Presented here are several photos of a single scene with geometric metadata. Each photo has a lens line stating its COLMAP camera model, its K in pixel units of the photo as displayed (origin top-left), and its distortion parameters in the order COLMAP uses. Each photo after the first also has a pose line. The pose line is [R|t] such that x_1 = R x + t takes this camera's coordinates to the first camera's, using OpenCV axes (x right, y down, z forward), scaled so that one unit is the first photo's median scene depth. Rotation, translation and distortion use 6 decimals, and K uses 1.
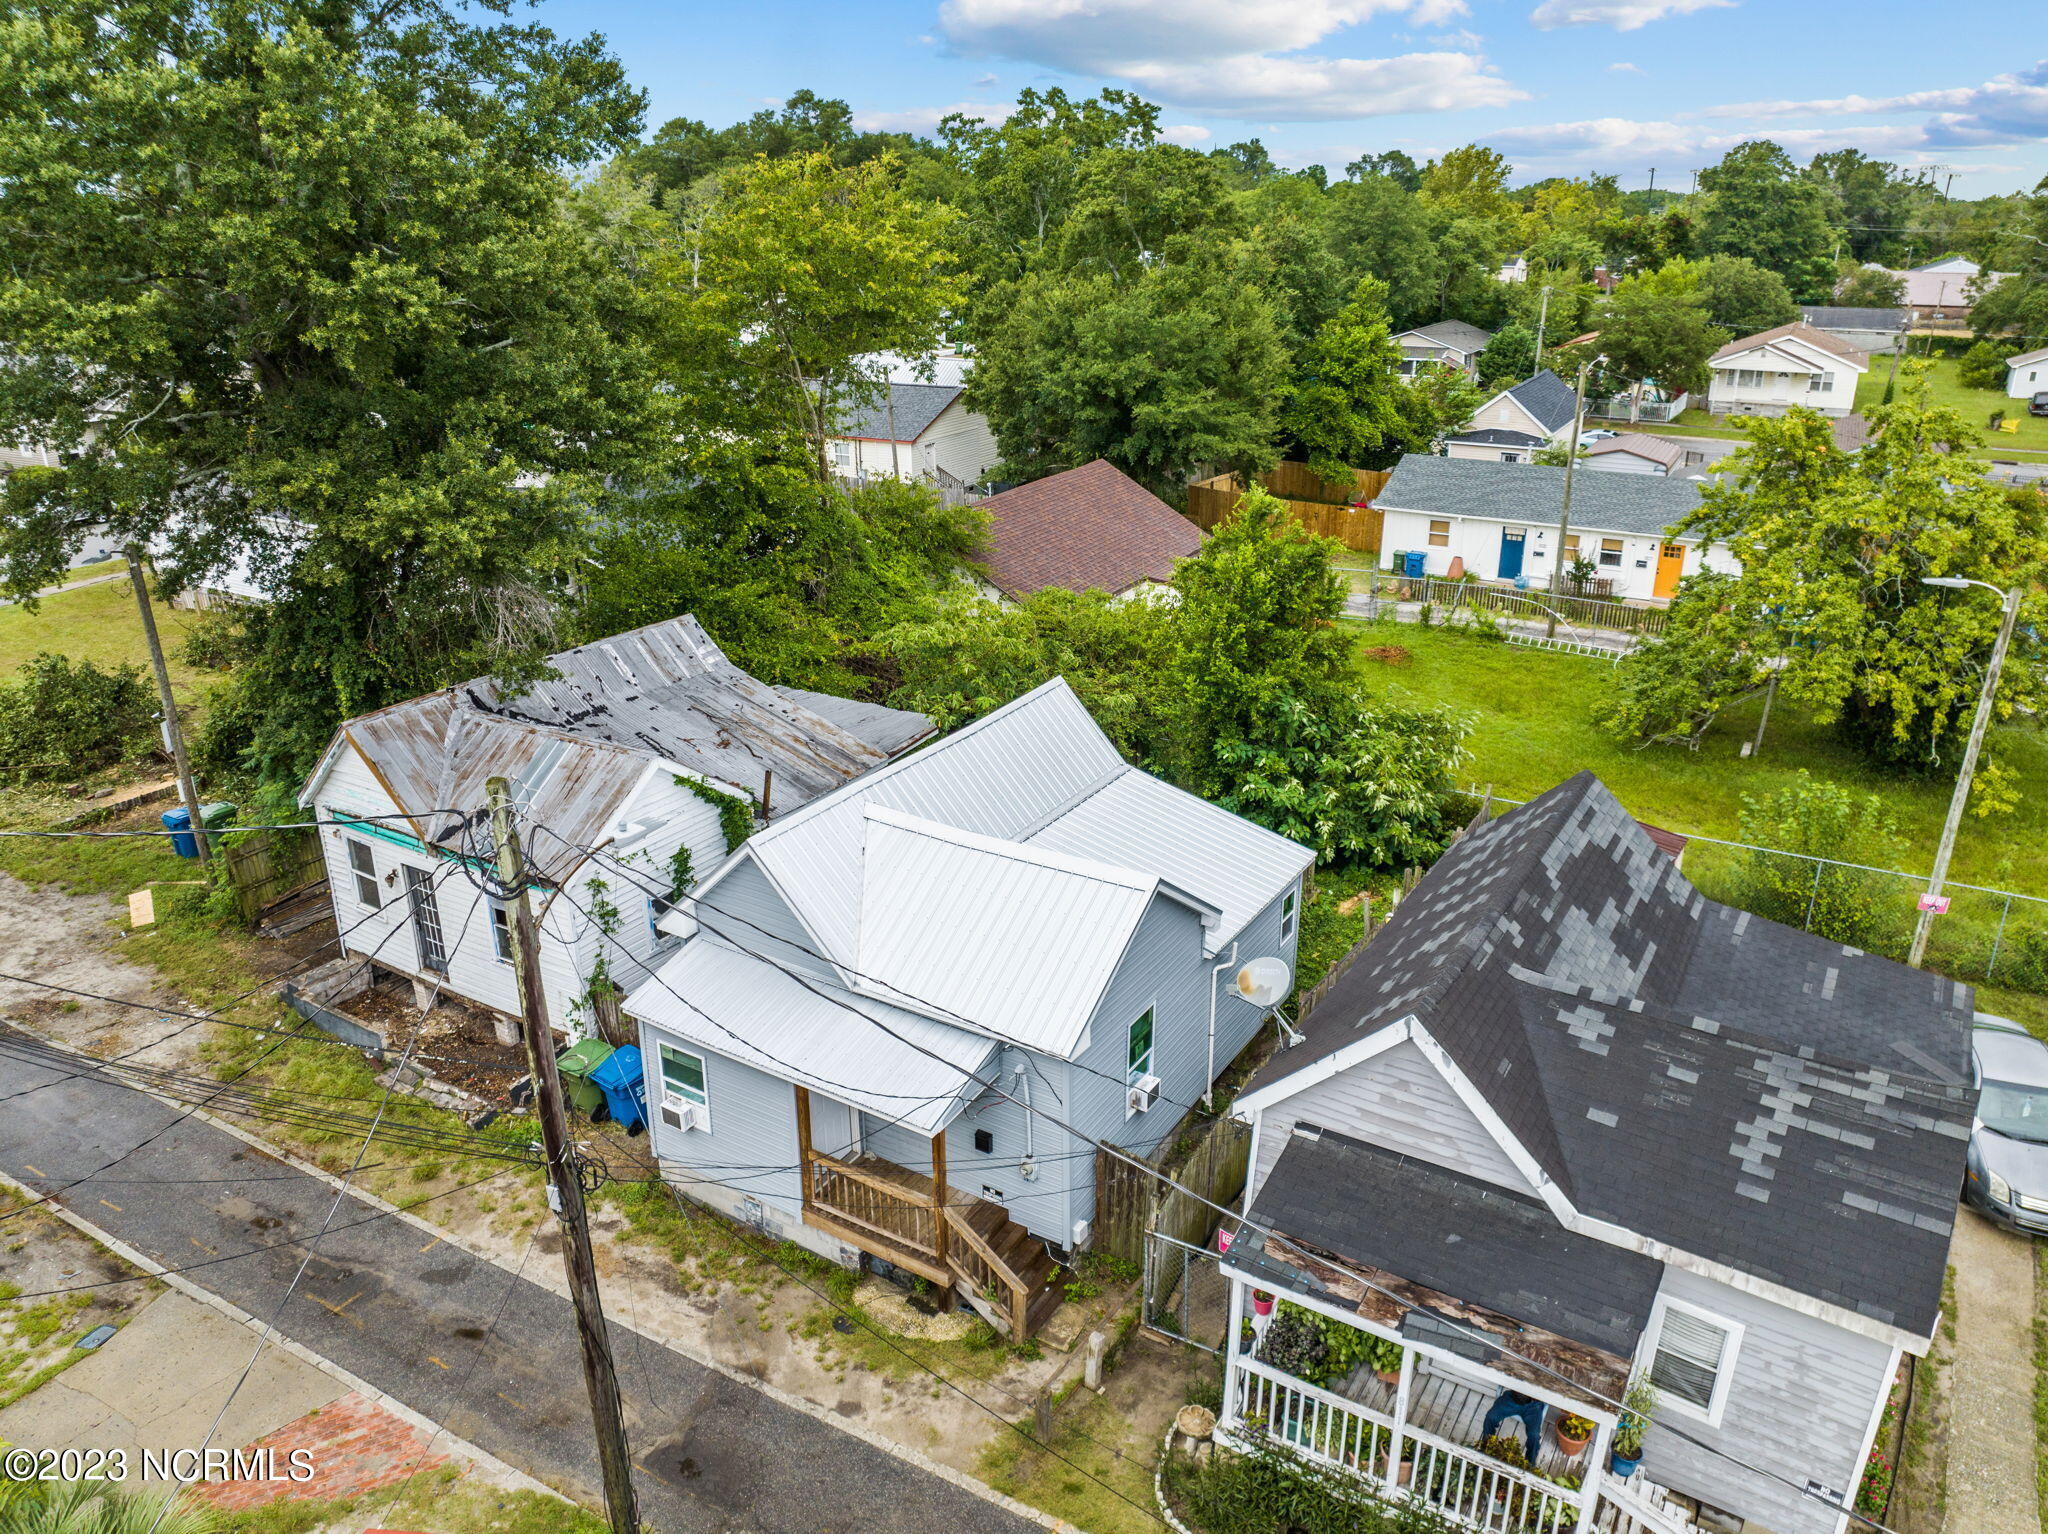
lens RADIAL K [[1437.0, 0, 1021.0], [0, 1437.0, 778.5], [0, 0, 1]] dist [-0.041459, 0.003455]
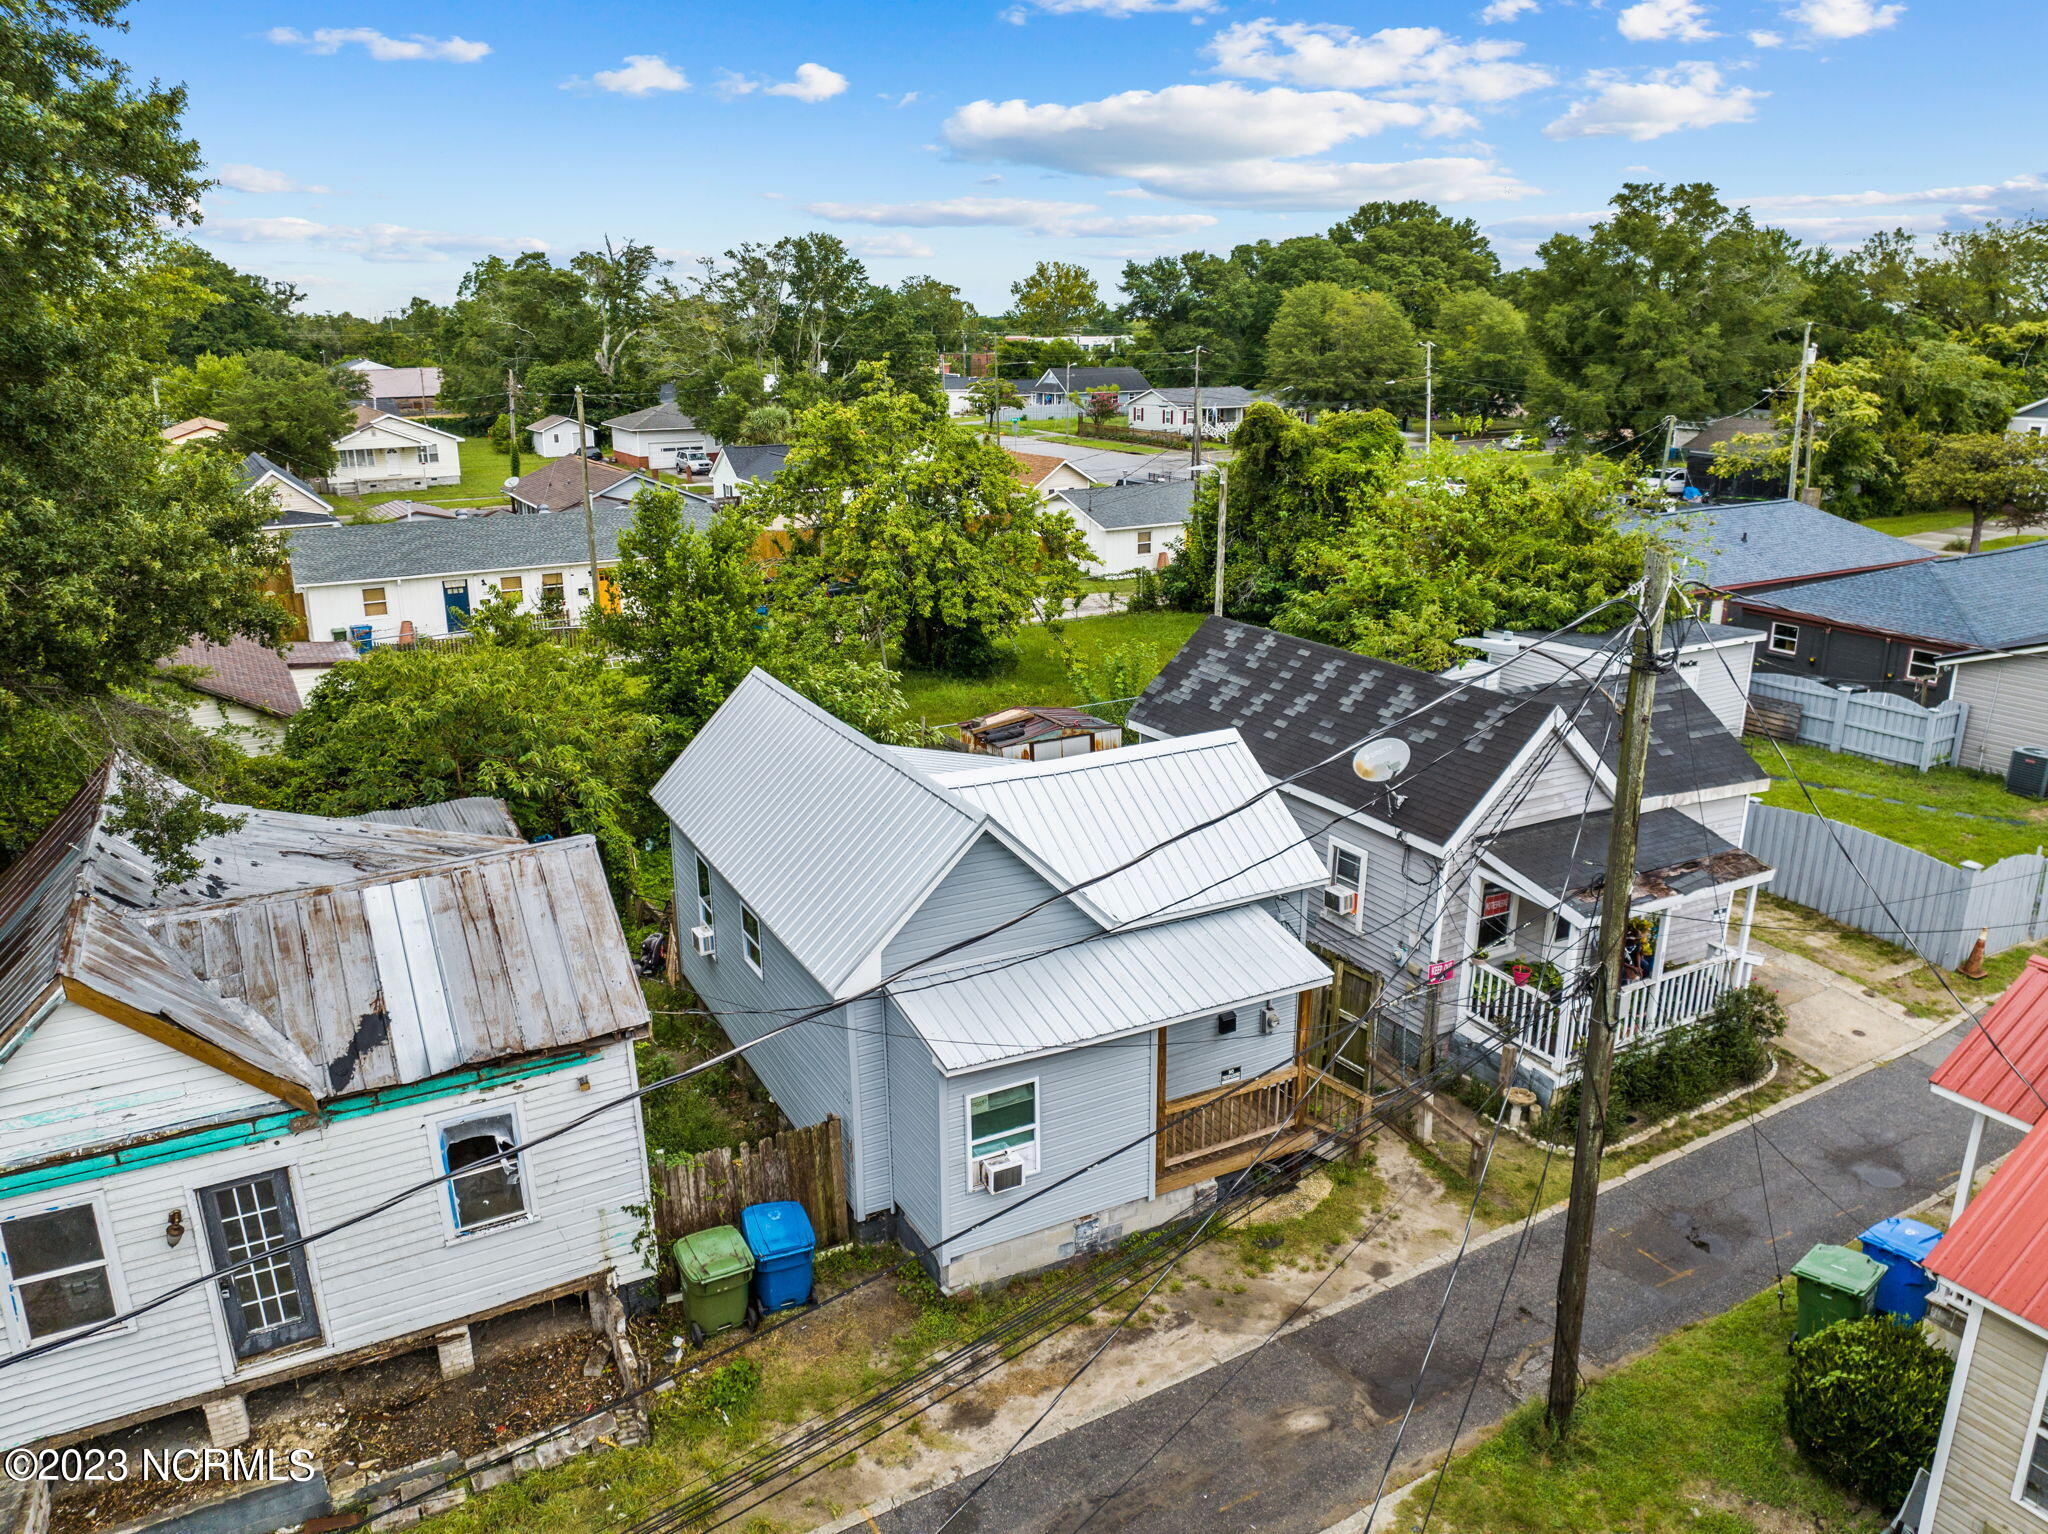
lens RADIAL K [[1437.0, 0, 1027.3], [0, 1437.0, 782.4], [0, 0, 1]] dist [-0.041459, 0.003455]
pose [[0.499514, -0.258802, 0.826745, -0.670062], [0.321478, 0.941568, 0.100511, -0.039802], [-0.804449, 0.215574, 0.553526, 0.391975]]
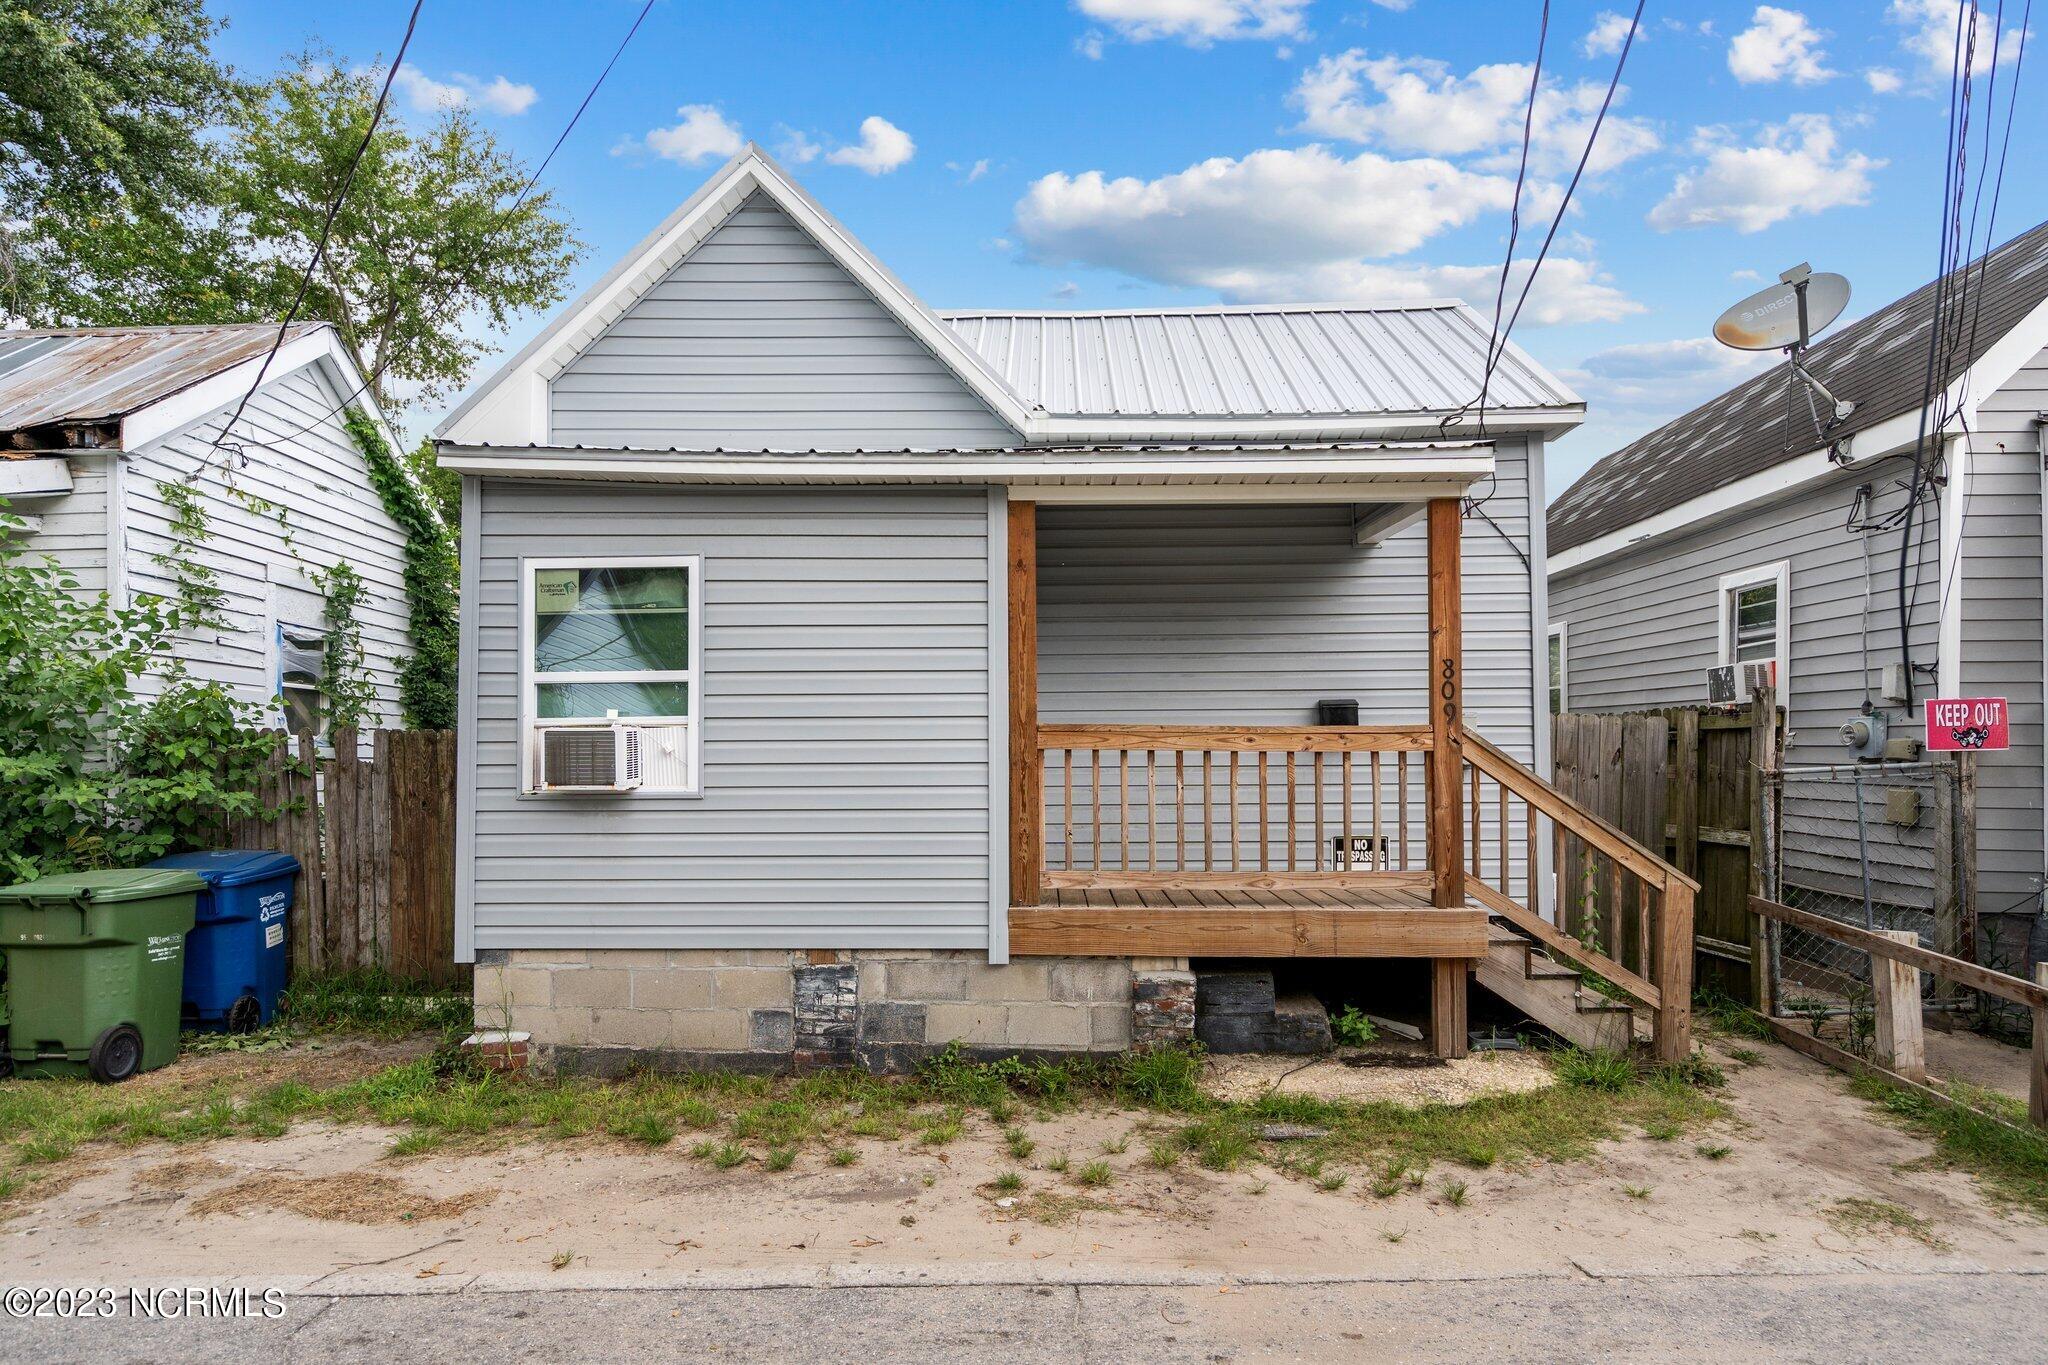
lens RADIAL K [[1198.1, 0, 1023.6], [0, 1198.1, 732.1], [0, 0, 1]] dist [0.011810, -0.000327]
pose [[0.860939, 0.002946, 0.508699, -0.238168], [0.191519, 0.924532, -0.329487, 0.277311], [-0.471279, 0.381093, 0.795402, 0.558143]]
